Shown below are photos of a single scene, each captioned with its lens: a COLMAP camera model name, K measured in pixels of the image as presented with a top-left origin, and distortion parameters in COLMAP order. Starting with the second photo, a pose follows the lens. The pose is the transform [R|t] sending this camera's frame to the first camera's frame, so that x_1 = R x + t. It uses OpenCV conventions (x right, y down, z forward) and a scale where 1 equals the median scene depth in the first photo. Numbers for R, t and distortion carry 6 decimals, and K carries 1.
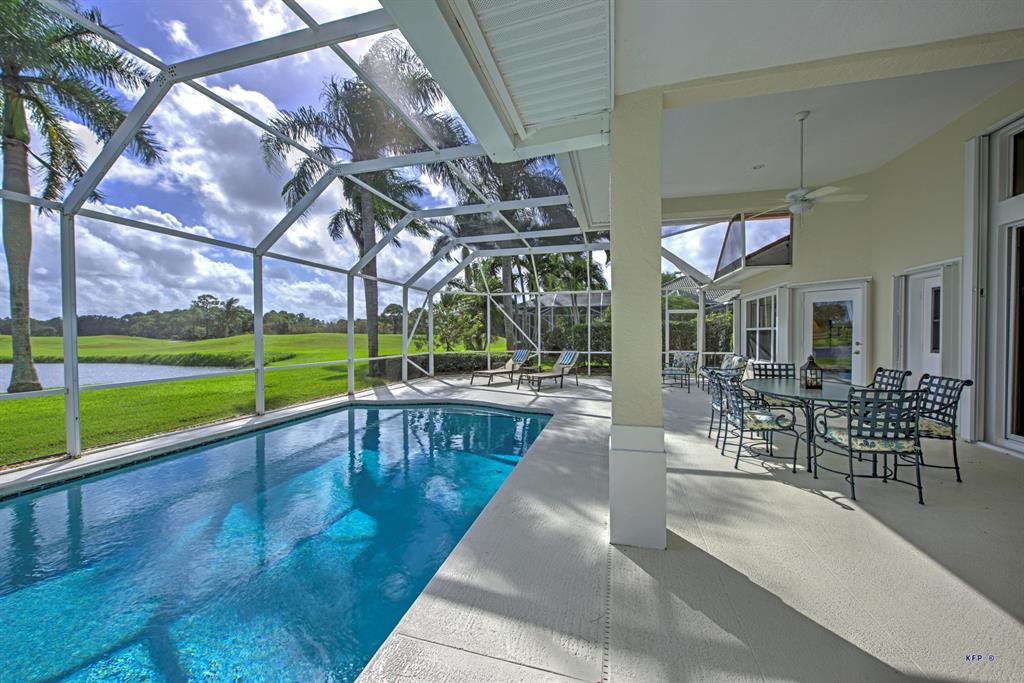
lens RADIAL K [[398.1, 0, 510.5], [0, 398.1, 341.1], [0, 0, 1]] dist [-0.000916, -0.000281]
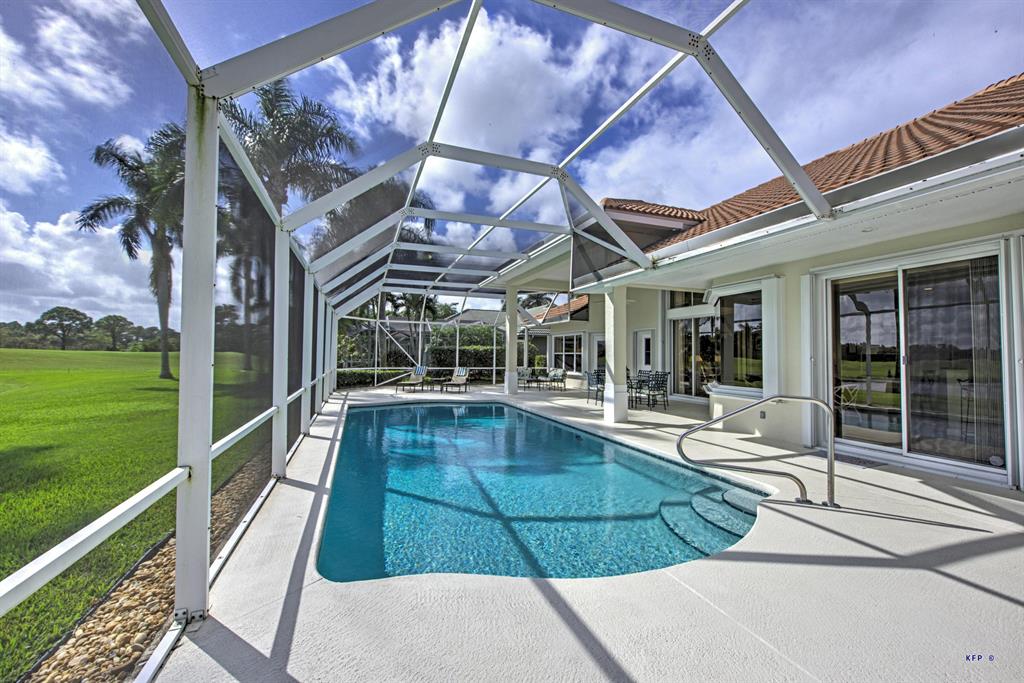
lens RADIAL K [[398.1, 0, 510.5], [0, 398.1, 341.1], [0, 0, 1]] dist [-0.000916, -0.000281]
pose [[0.813586, 0.033227, 0.580494, -0.678796], [-0.003132, 0.998602, -0.052770, 0.009774], [-0.581436, 0.041114, 0.812553, -0.324838]]
